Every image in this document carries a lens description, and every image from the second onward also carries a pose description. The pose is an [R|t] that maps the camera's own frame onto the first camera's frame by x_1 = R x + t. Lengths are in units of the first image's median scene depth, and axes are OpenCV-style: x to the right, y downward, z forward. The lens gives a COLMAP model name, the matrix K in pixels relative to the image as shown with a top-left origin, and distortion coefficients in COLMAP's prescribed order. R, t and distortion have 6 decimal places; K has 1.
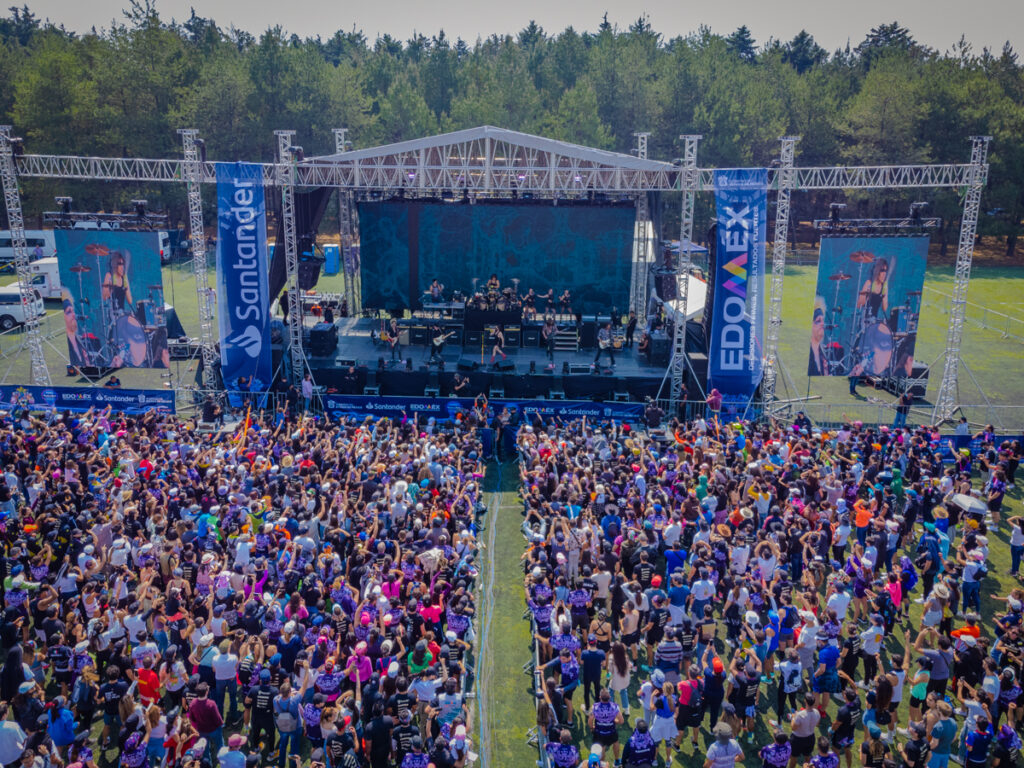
lens RADIAL K [[695.4, 0, 511.3], [0, 695.4, 312.7], [0, 0, 1]] dist [0.000247, 0.000007]
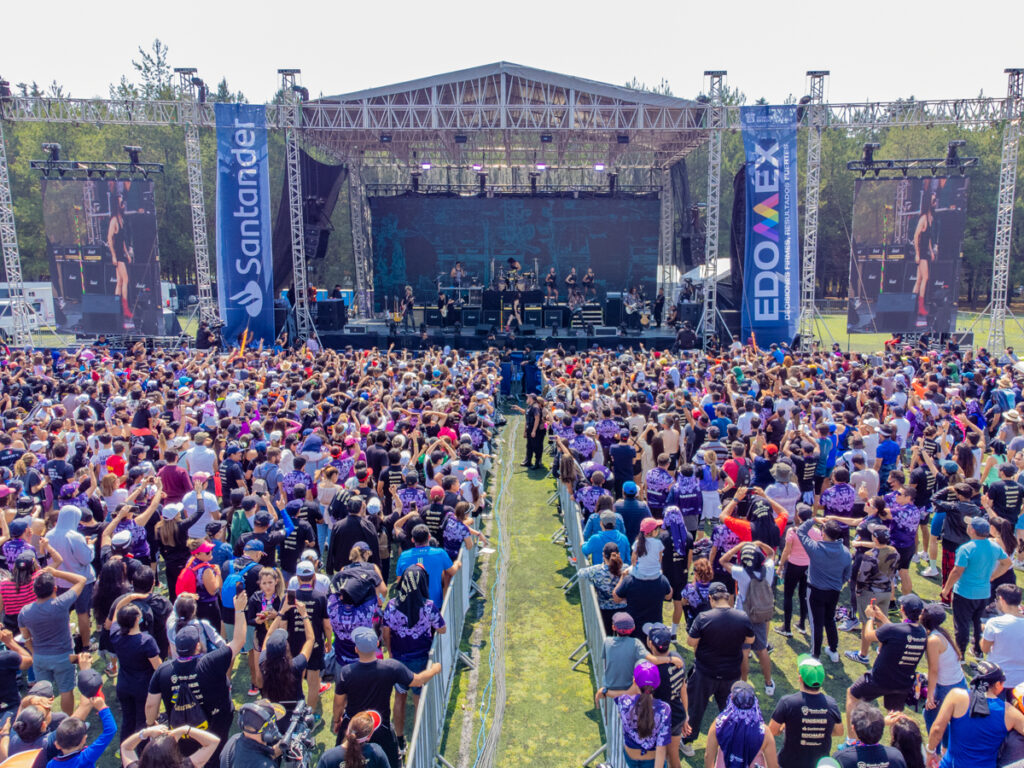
lens RADIAL K [[711.7, 0, 542.8], [0, 711.7, 385.4], [0, 0, 1]] dist [0.004207, -0.002160]
pose [[0.999771, -0.016681, 0.013375, 0.000620], [0.017634, 0.997057, -0.074615, 0.237359], [-0.012091, 0.074834, 0.997123, 0.053577]]
